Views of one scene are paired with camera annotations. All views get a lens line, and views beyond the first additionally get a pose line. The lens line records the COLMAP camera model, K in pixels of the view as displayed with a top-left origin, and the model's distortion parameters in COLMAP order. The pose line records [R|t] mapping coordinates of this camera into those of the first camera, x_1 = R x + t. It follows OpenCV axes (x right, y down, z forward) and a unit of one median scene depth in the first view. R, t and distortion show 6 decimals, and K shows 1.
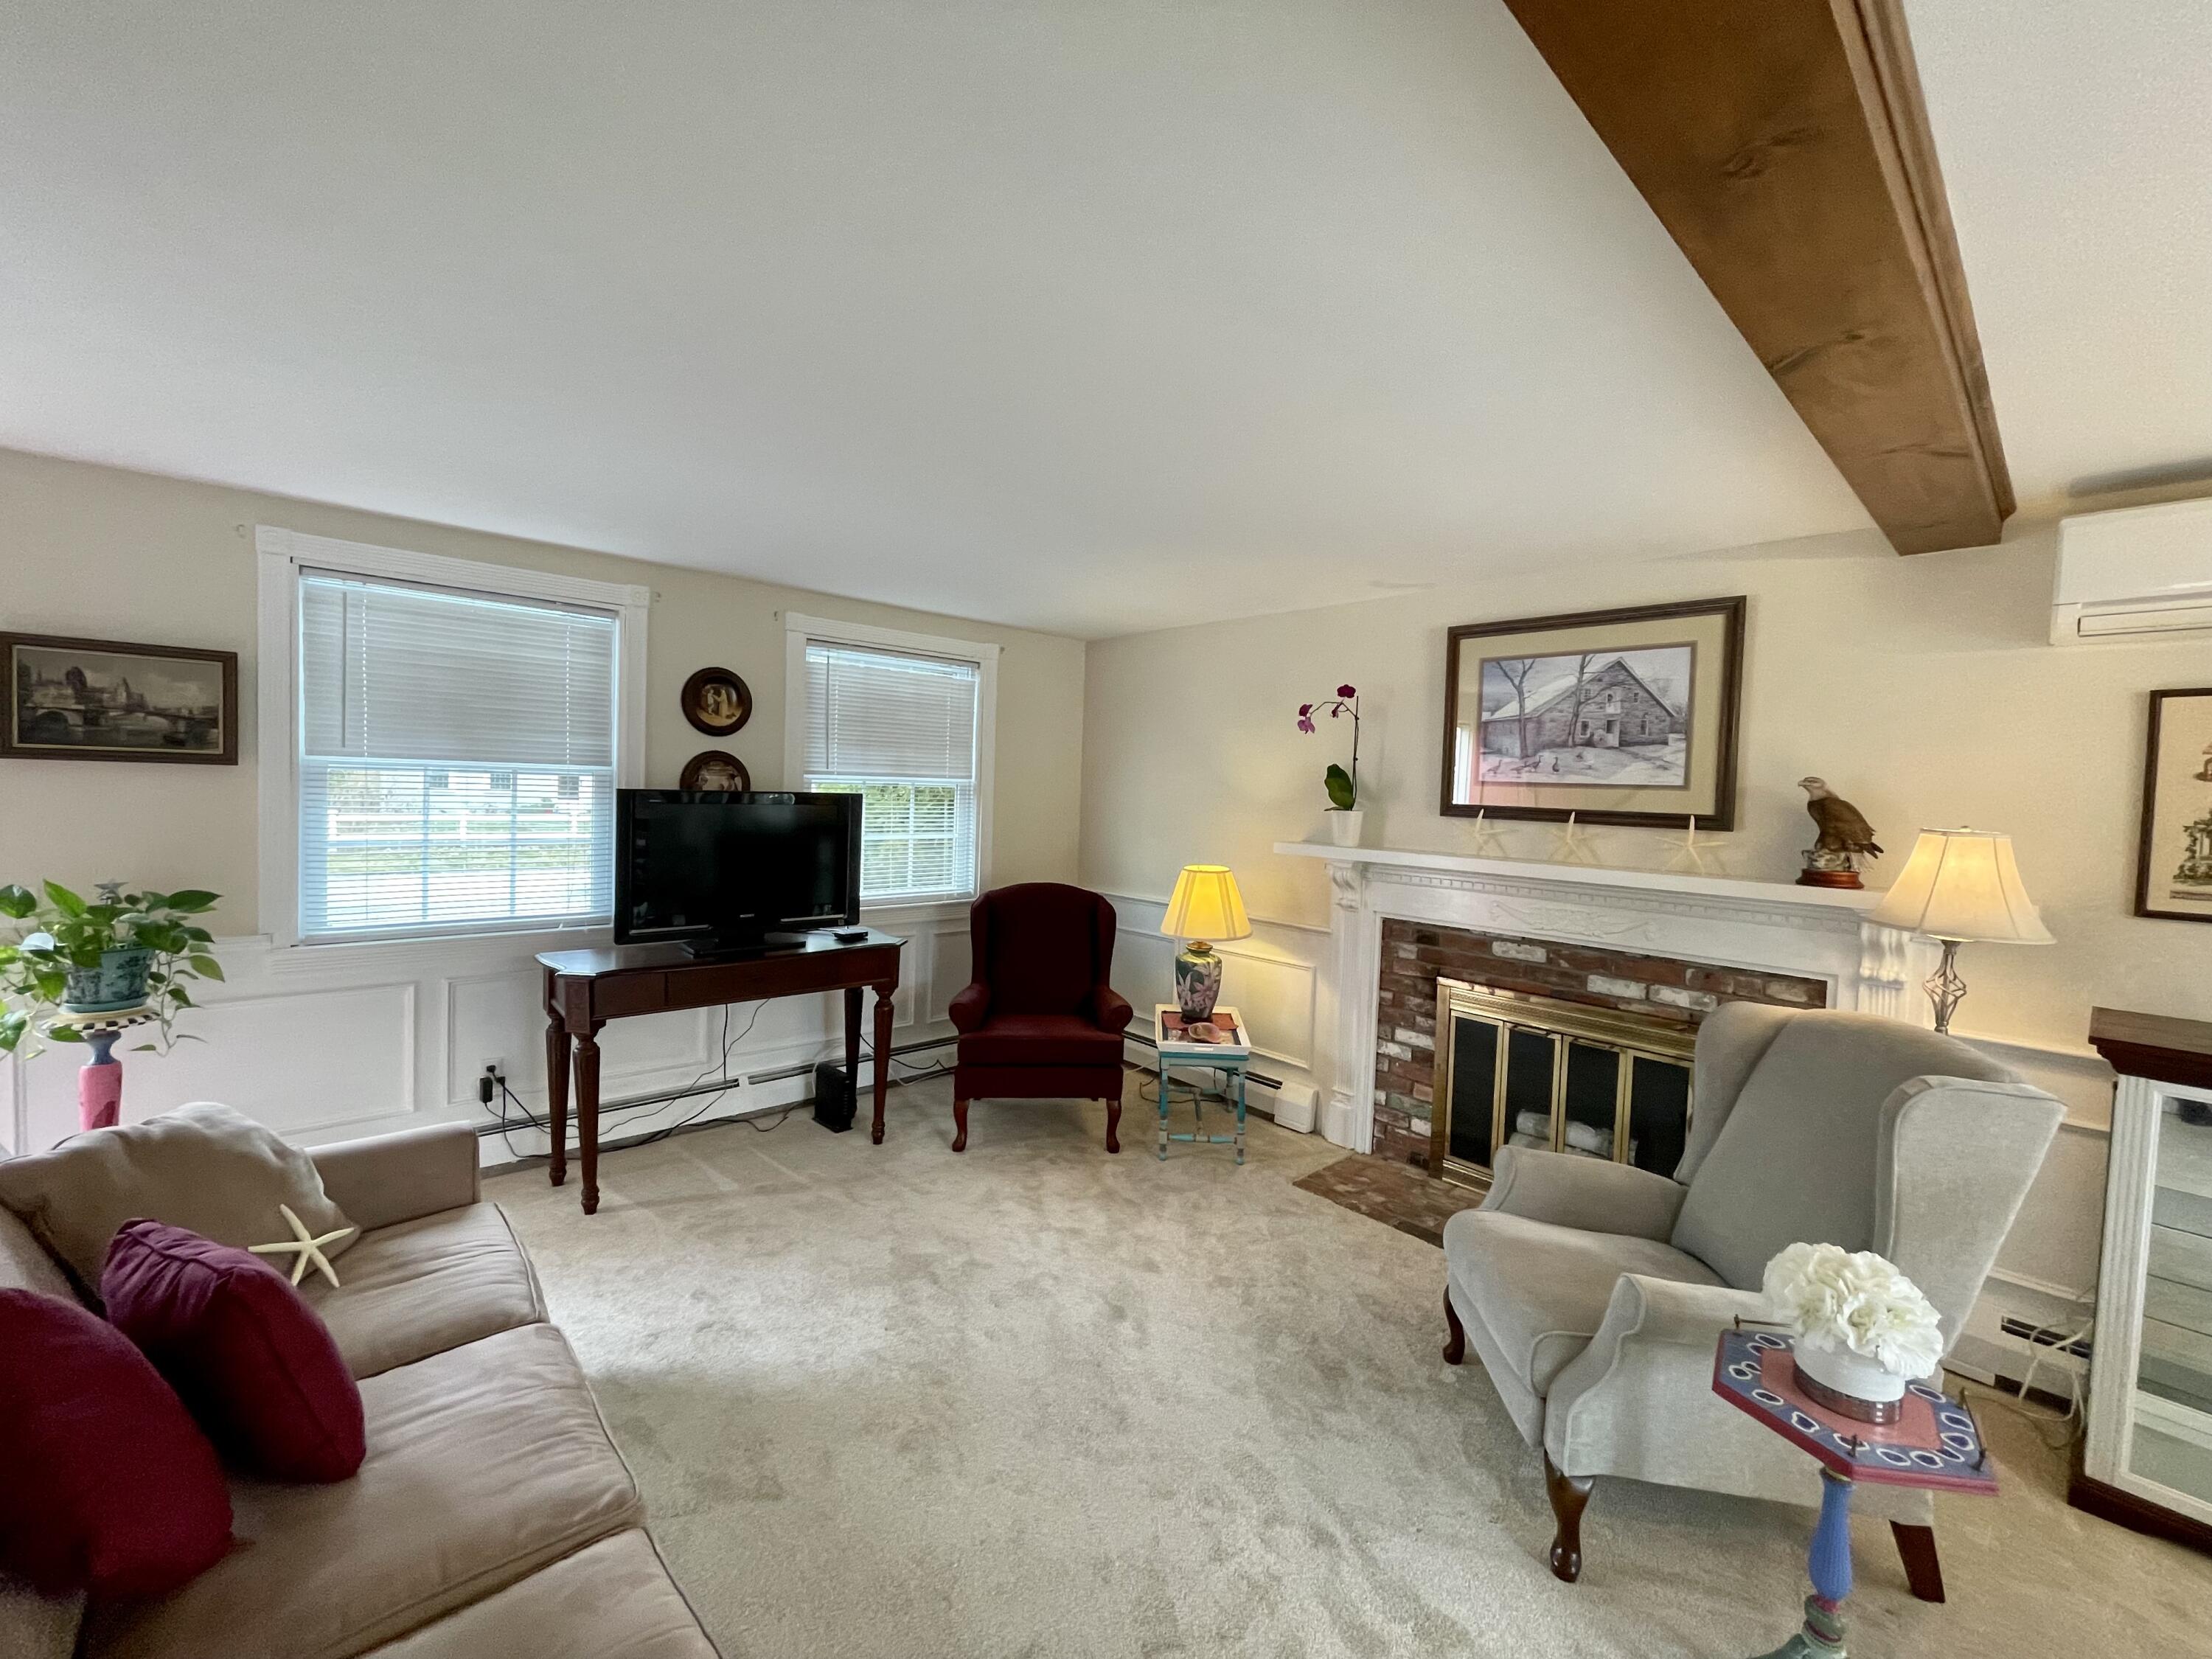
lens RADIAL K [[892.8, 0, 1101.0], [0, 892.8, 817.2], [0, 0, 1]] dist [-0.001557, -0.000202]
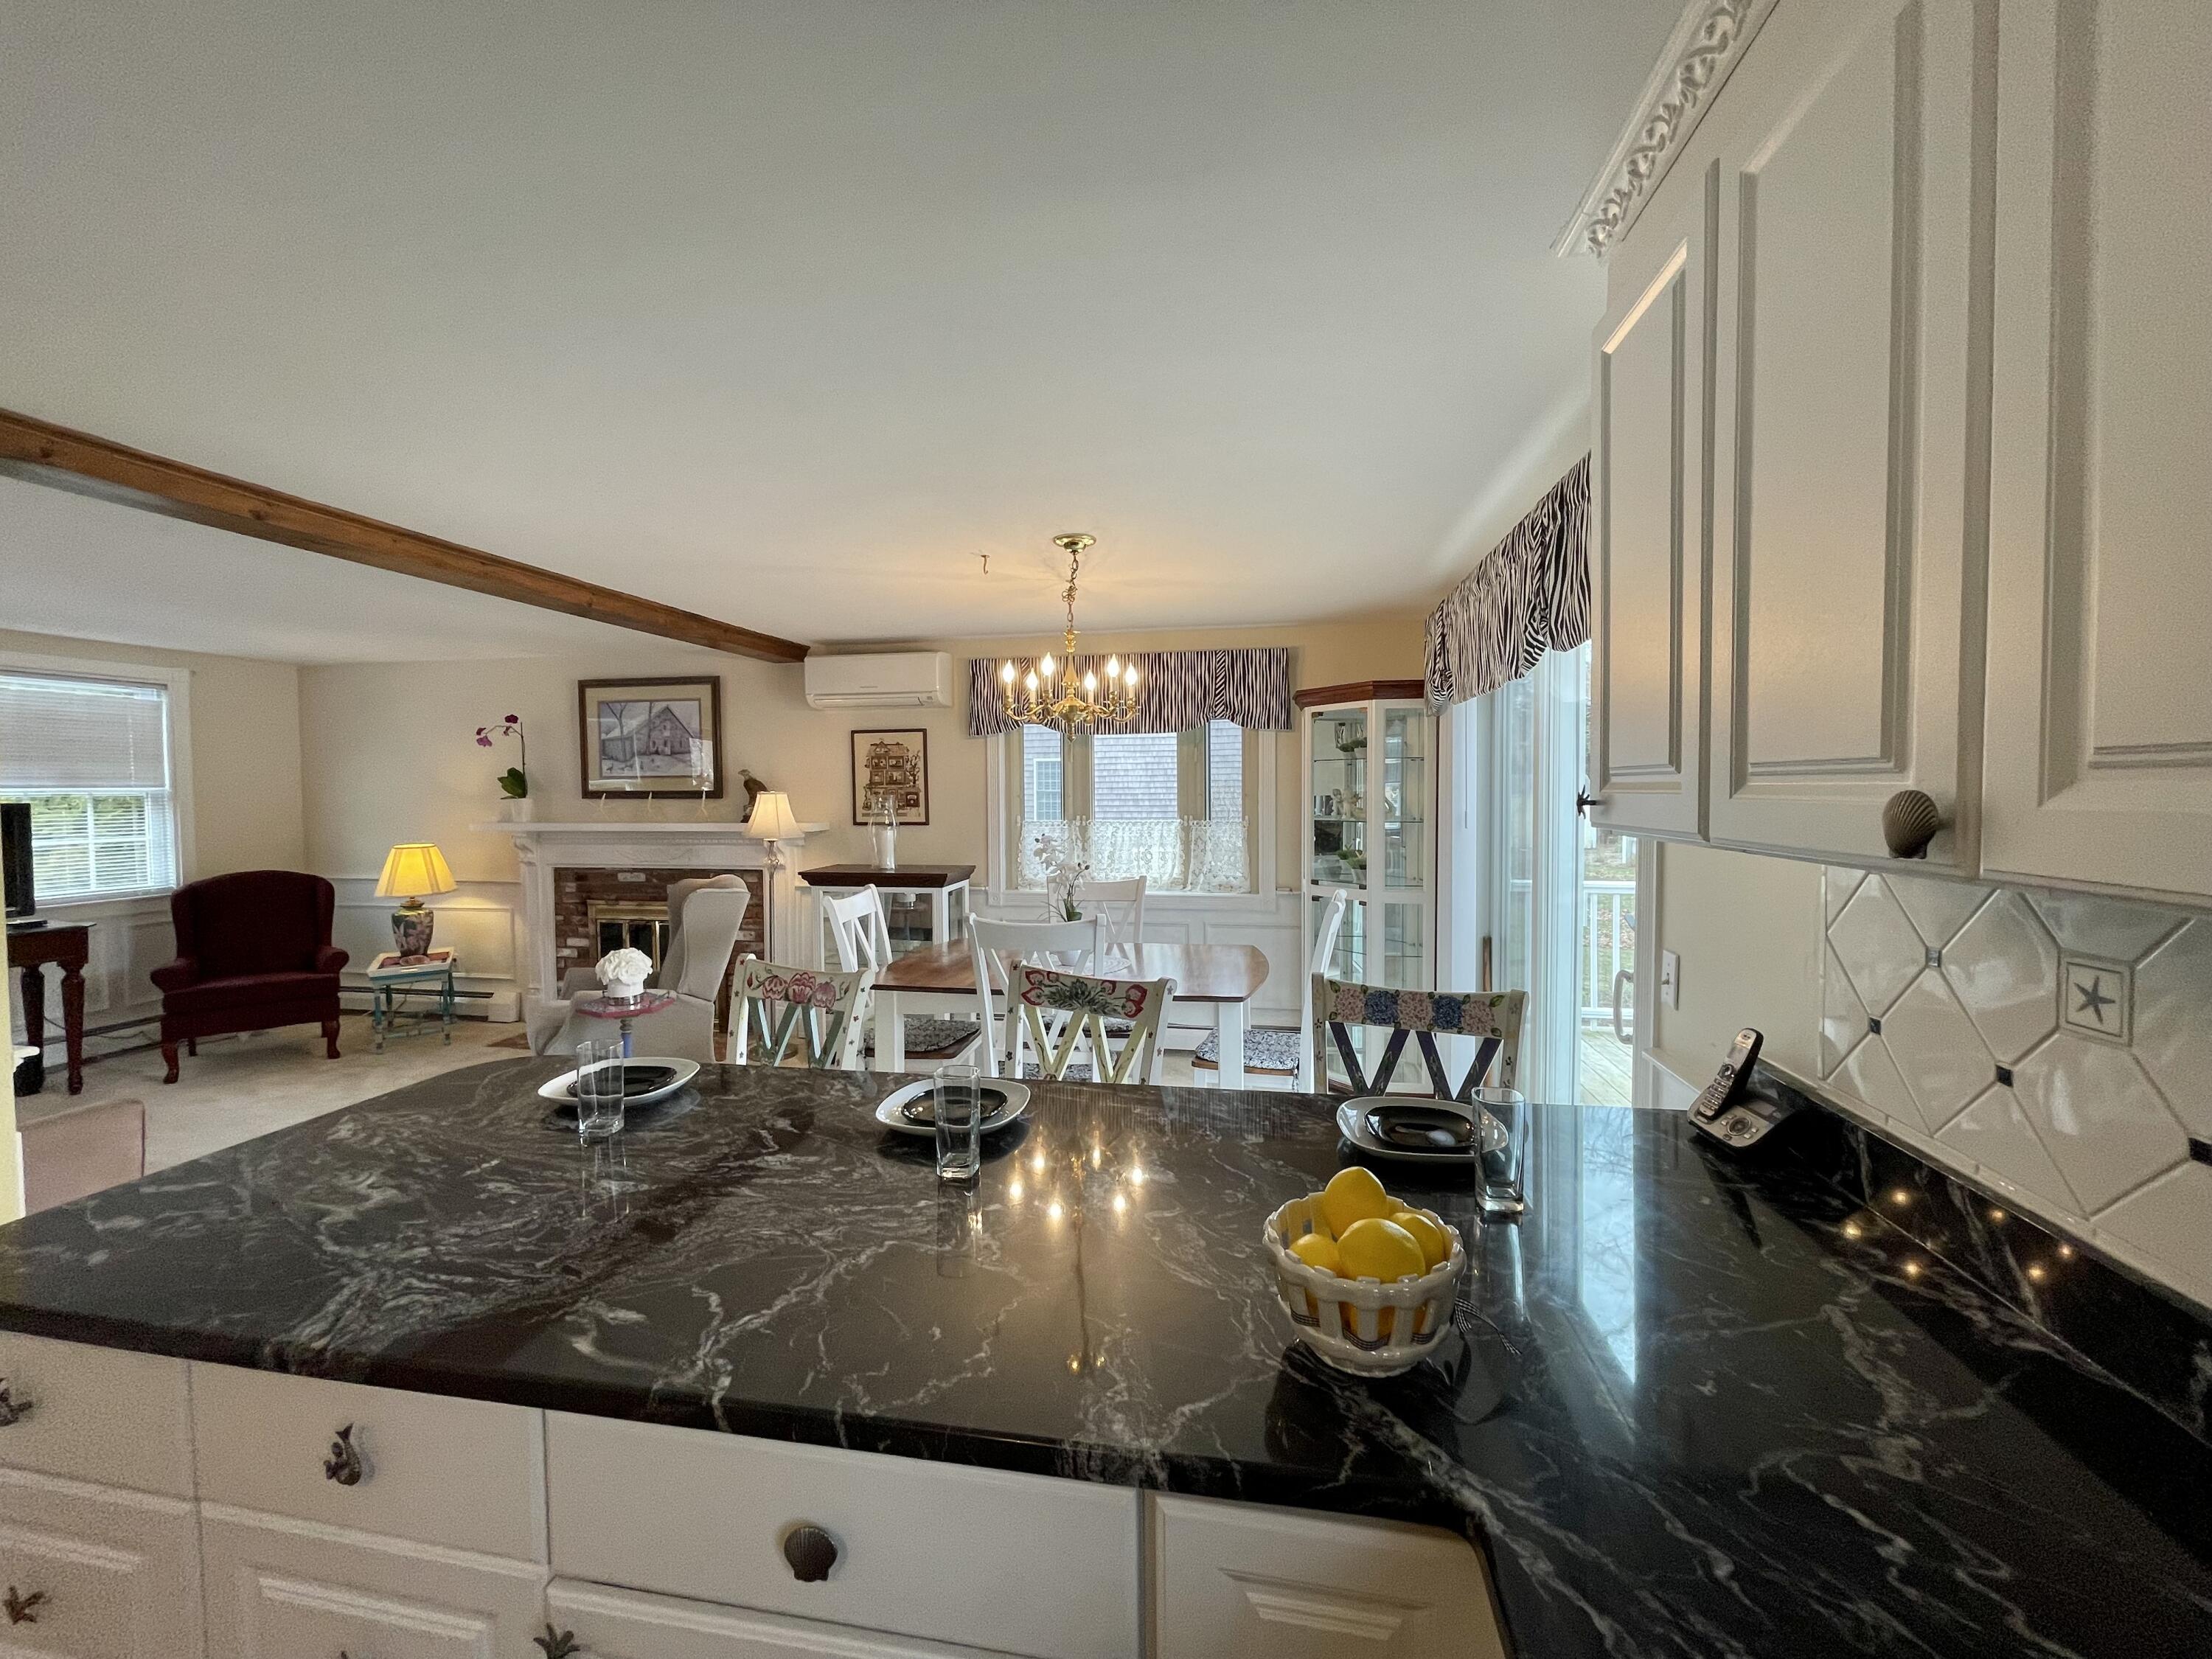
lens RADIAL K [[892.8, 0, 1100.9], [0, 892.8, 823.1], [0, 0, 1]] dist [-0.001557, -0.000202]
pose [[0.795818, -0.061417, 0.602413, 0.157878], [0.054635, 0.998068, 0.029580, 0.046098], [-0.603066, 0.009373, 0.797636, -0.839444]]
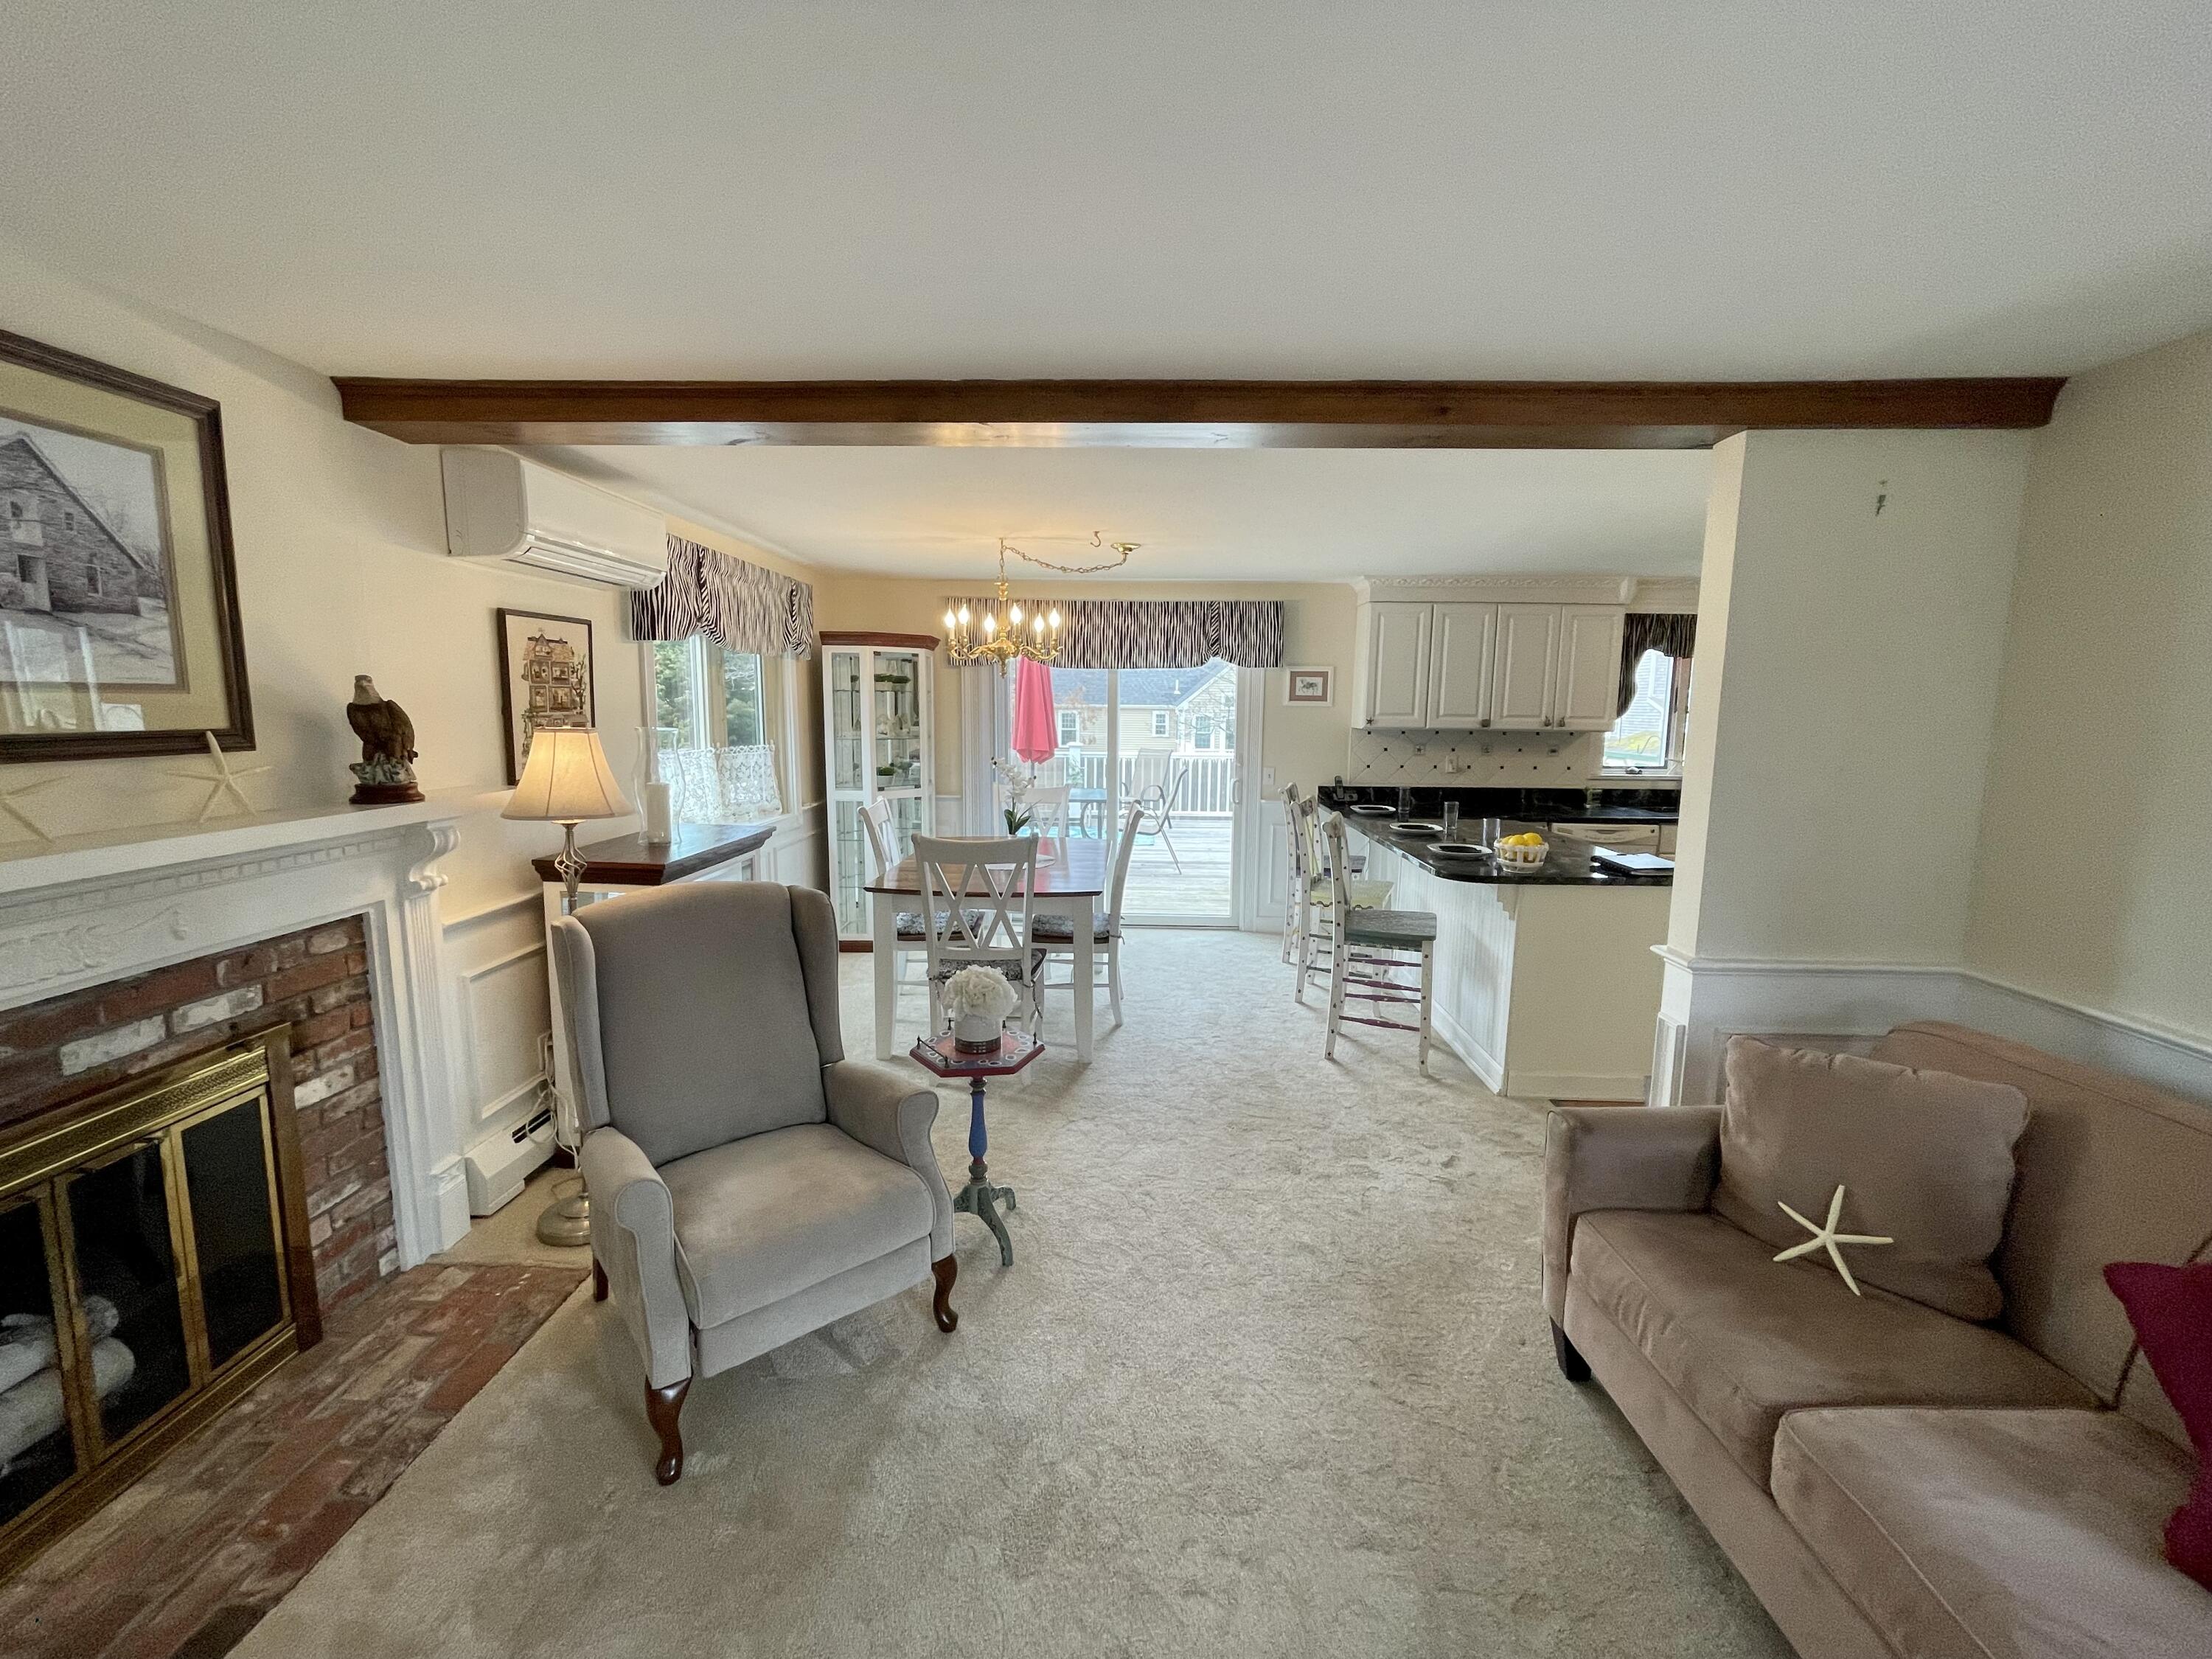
lens RADIAL K [[892.8, 0, 1103.4], [0, 892.8, 821.8], [0, 0, 1]] dist [-0.001557, -0.000202]
pose [[-0.716237, -0.131838, 0.685290, -0.215579], [-0.007088, 0.983317, 0.181764, -0.049545], [-0.697821, 0.125329, -0.705223, 0.839458]]
